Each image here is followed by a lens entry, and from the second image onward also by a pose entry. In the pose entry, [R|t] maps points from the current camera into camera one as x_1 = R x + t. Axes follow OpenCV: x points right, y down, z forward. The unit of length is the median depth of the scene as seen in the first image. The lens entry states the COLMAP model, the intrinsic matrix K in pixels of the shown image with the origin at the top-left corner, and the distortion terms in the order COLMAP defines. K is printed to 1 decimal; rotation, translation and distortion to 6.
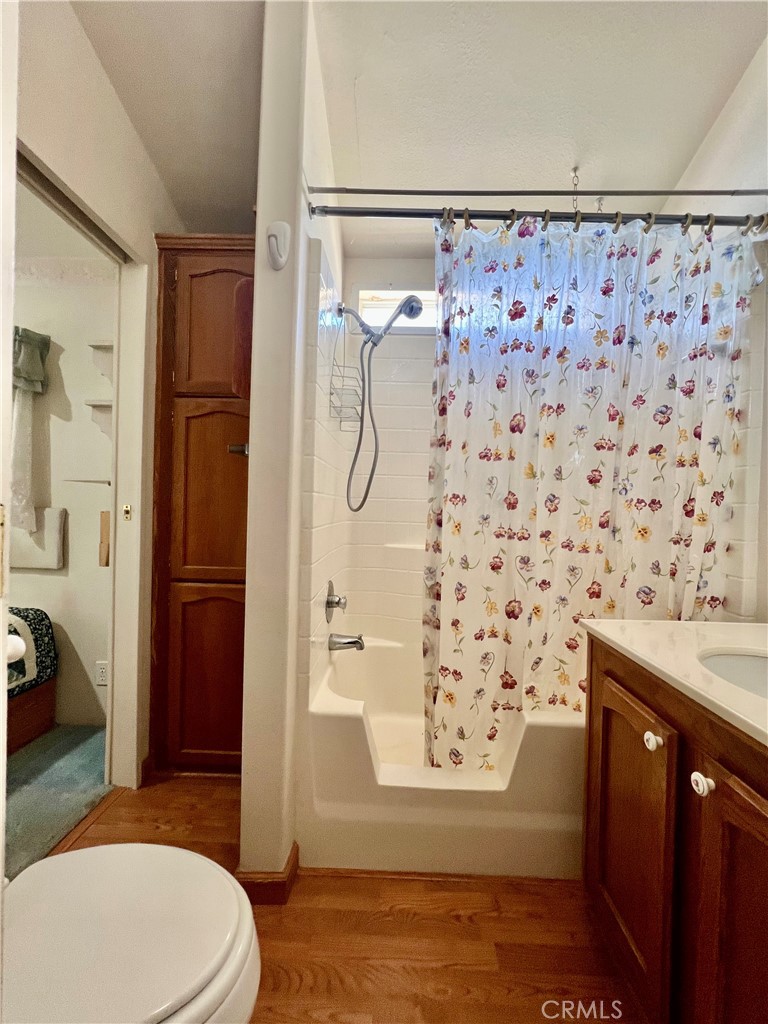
lens RADIAL K [[412.0, 0, 384.4], [0, 412.0, 508.4], [0, 0, 1]] dist [-0.001953, 0.000787]
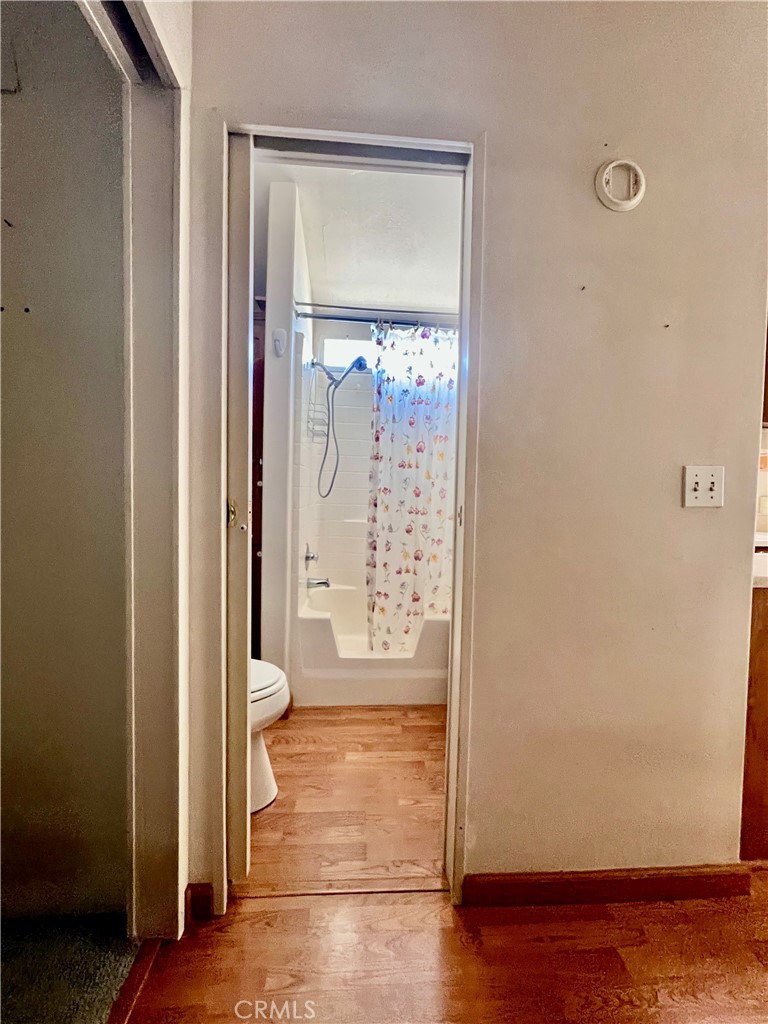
lens RADIAL K [[407.9, 0, 386.7], [0, 407.9, 508.1], [0, 0, 1]] dist [-0.007126, 0.003325]
pose [[0.995003, -0.002314, 0.099819, 0.013416], [-0.001839, 0.999137, 0.041495, -0.022042], [-0.099829, -0.041471, 0.994140, -0.674465]]
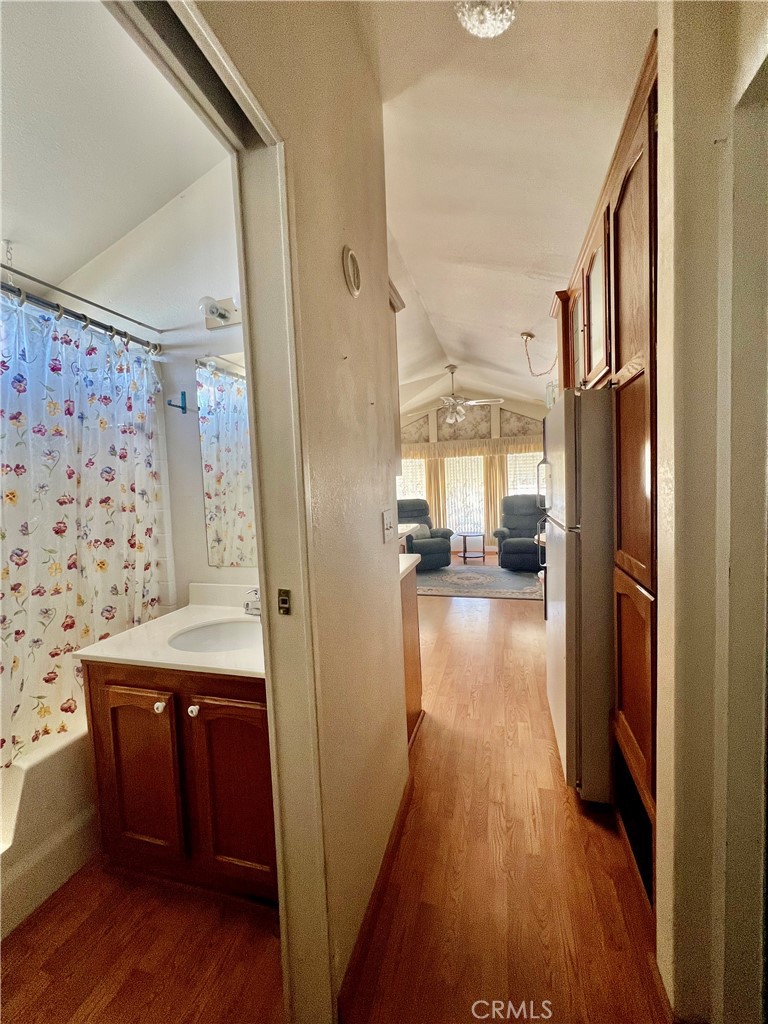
lens RADIAL K [[412.0, 0, 381.3], [0, 412.0, 507.9], [0, 0, 1]] dist [-0.001953, 0.000787]
pose [[0.257108, -0.089843, 0.962197, -0.365804], [0.050658, 0.995553, 0.079421, -0.179697], [-0.965054, 0.028323, 0.260516, -0.173525]]
